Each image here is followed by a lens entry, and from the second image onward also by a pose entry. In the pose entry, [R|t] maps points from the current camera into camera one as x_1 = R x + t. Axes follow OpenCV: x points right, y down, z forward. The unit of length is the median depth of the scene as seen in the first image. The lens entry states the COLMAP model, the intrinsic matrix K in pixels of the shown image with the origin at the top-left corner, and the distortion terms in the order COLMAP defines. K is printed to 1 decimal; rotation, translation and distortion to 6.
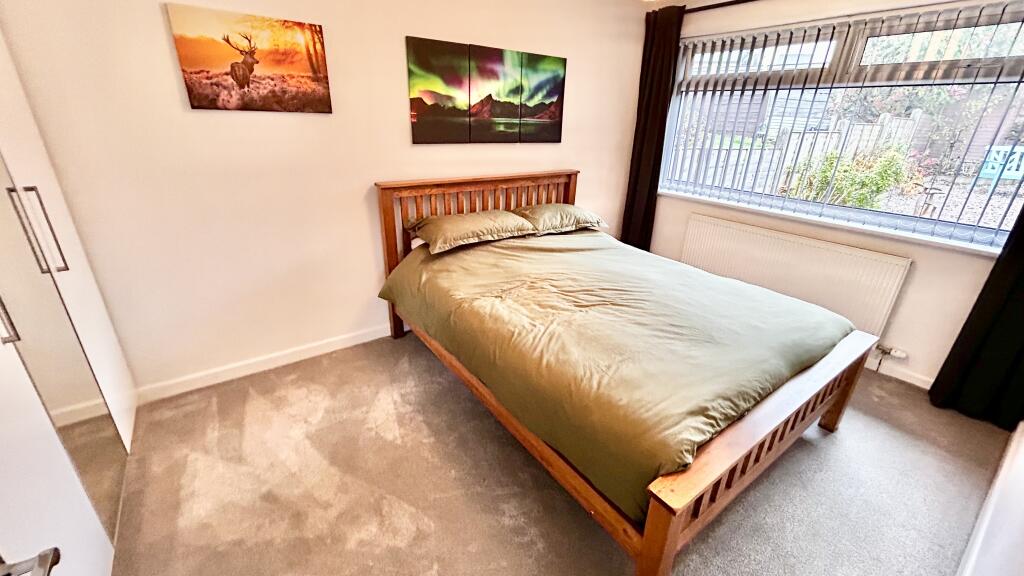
lens RADIAL K [[414.4, 0, 514.5], [0, 414.4, 287.7], [0, 0, 1]] dist [-0.007359, 0.001492]
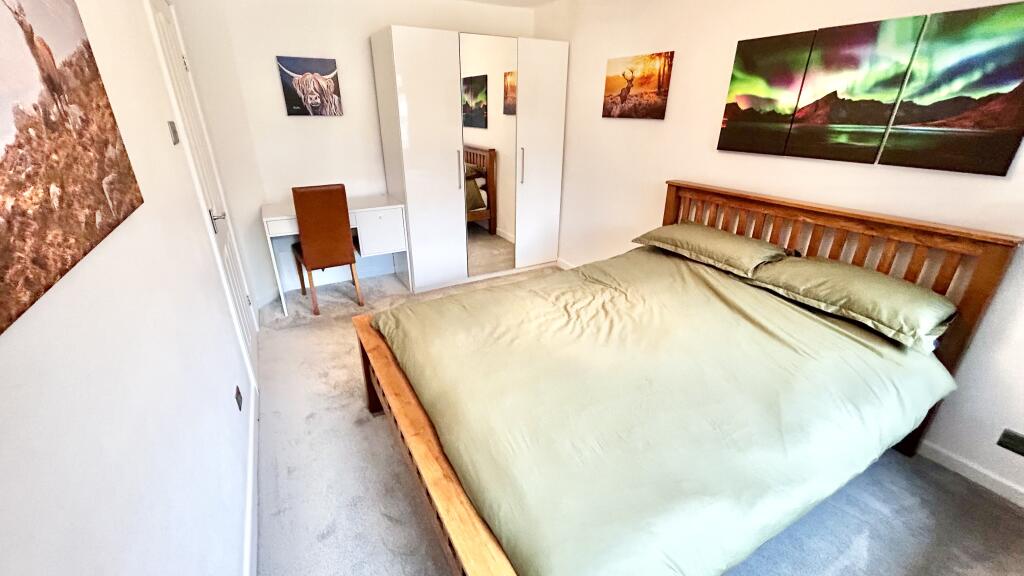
lens RADIAL K [[414.4, 0, 513.0], [0, 414.4, 288.1], [0, 0, 1]] dist [-0.007359, 0.001492]
pose [[-0.120646, 0.363229, -0.923856, 0.845884], [-0.388904, 0.838968, 0.380640, -0.252510], [0.913344, 0.405214, 0.040043, 0.639943]]
